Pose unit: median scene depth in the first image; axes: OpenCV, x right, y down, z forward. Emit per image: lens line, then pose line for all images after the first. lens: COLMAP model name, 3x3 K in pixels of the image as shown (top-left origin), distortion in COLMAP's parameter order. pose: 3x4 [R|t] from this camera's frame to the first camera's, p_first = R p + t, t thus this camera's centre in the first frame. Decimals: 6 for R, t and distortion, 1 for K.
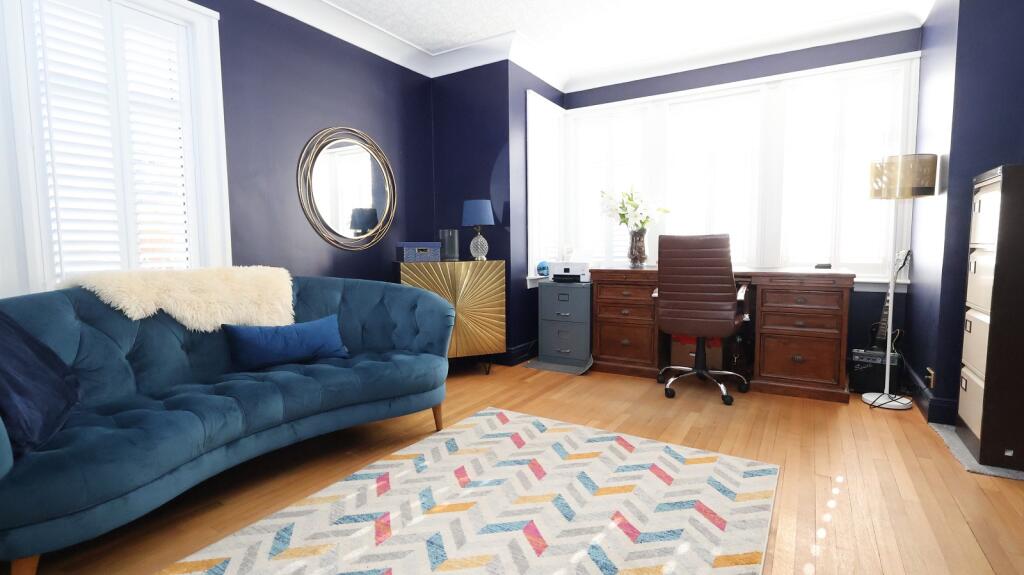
lens RADIAL K [[494.7, 0, 514.9], [0, 494.7, 286.6], [0, 0, 1]] dist [-0.000273, 0.000156]
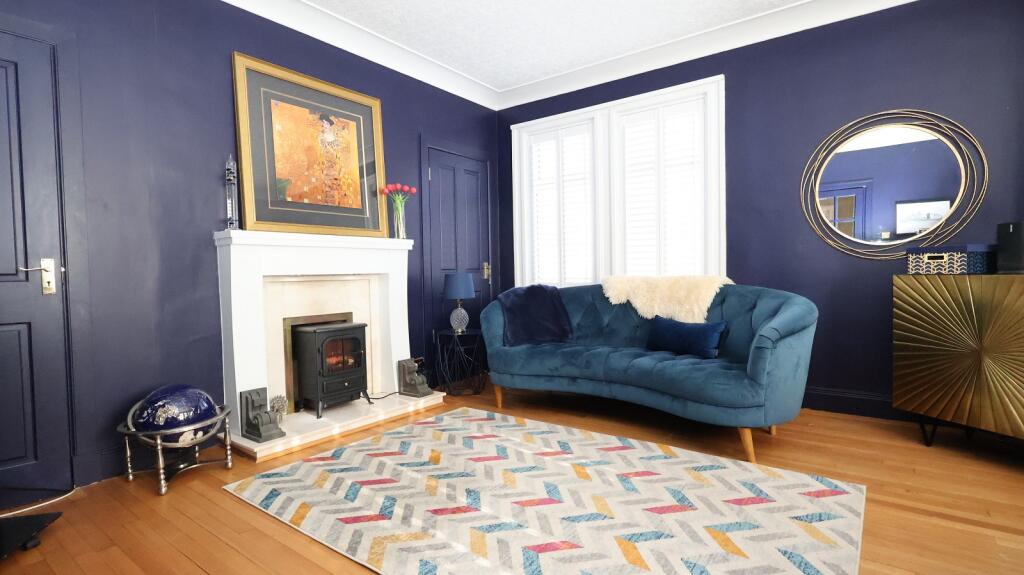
lens RADIAL K [[494.7, 0, 513.6], [0, 494.7, 290.8], [0, 0, 1]] dist [-0.000273, 0.000156]
pose [[-0.086328, 0.049948, -0.995014, 0.905231], [-0.058745, 0.996749, 0.055132, -0.050904], [0.994533, 0.063212, -0.083113, 0.754065]]
